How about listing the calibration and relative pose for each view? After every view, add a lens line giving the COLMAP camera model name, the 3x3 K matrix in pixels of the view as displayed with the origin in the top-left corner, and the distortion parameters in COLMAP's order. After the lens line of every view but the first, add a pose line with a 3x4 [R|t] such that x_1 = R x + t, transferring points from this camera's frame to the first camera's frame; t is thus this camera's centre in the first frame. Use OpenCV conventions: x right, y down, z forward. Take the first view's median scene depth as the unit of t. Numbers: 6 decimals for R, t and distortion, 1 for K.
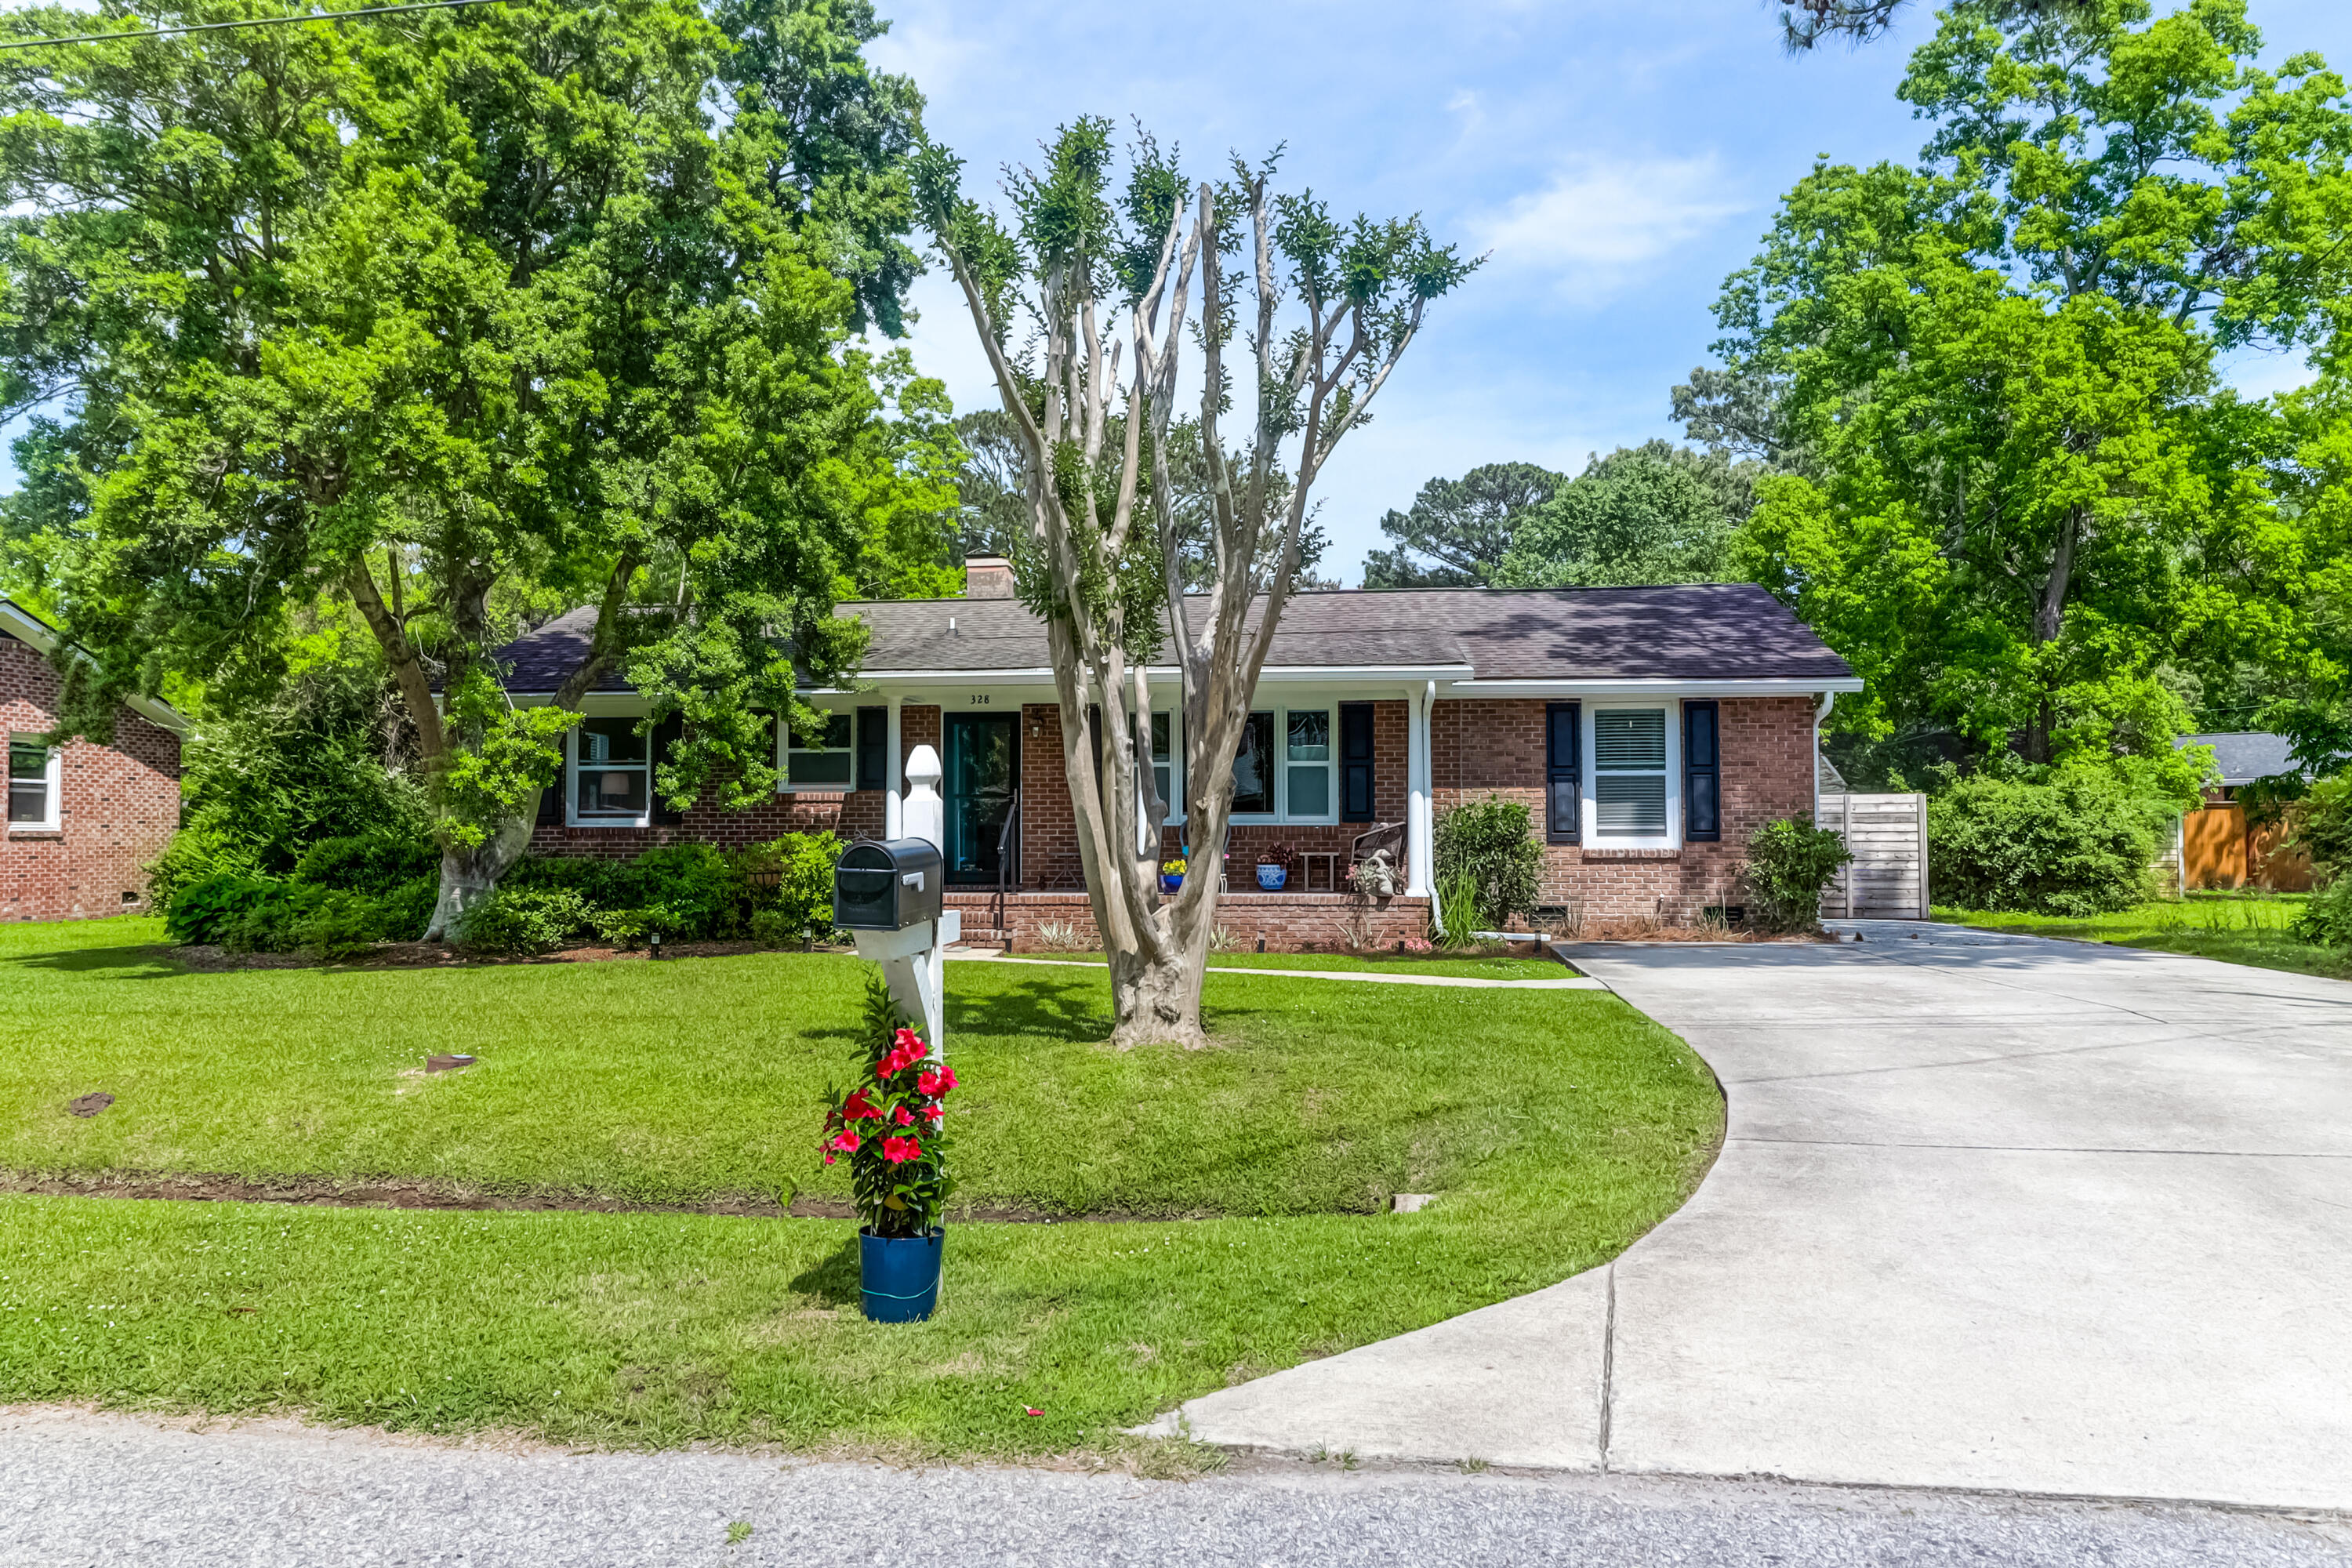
lens RADIAL K [[1664.5, 0, 1158.3], [0, 1664.5, 785.5], [0, 0, 1]] dist [0.007974, -0.001569]
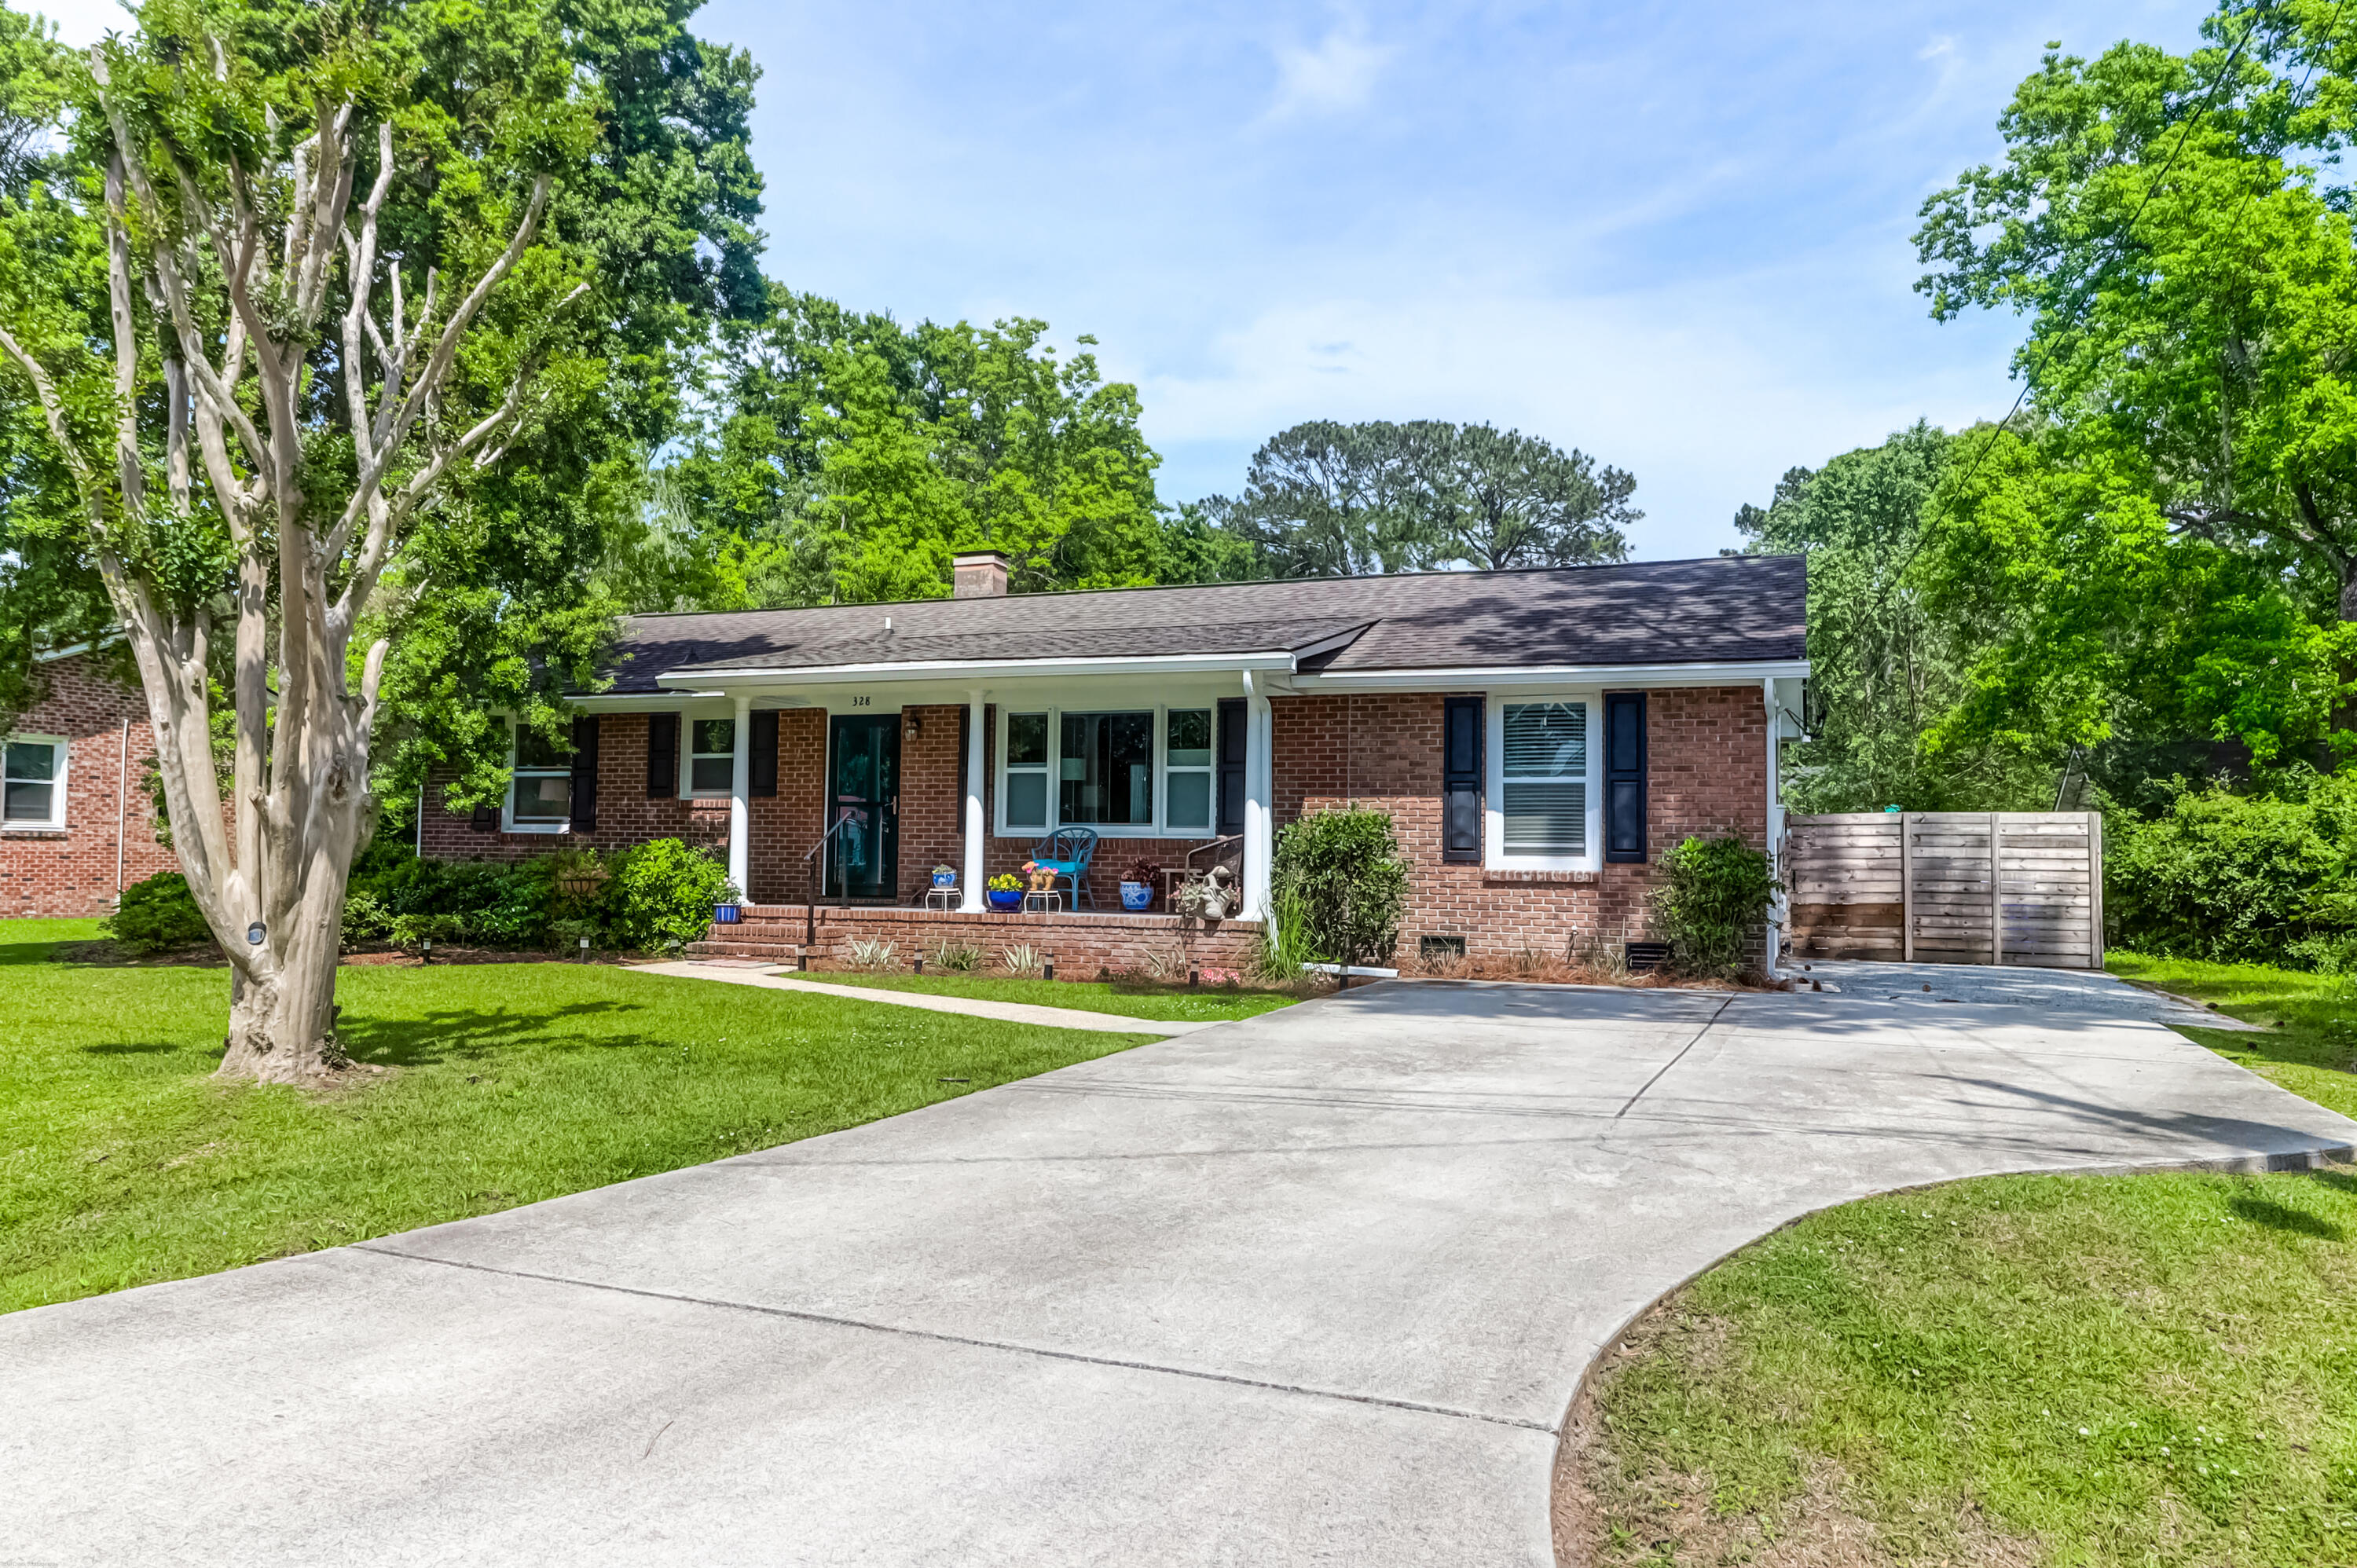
lens RADIAL K [[1667.9, 0, 1160.7], [0, 1667.9, 785.5], [0, 0, 1]] dist [0.007974, -0.001569]
pose [[0.964484, 0.002915, -0.264127, 0.319097], [-0.006333, 0.999907, -0.012090, 0.006516], [0.264067, 0.013333, 0.964412, 0.141360]]
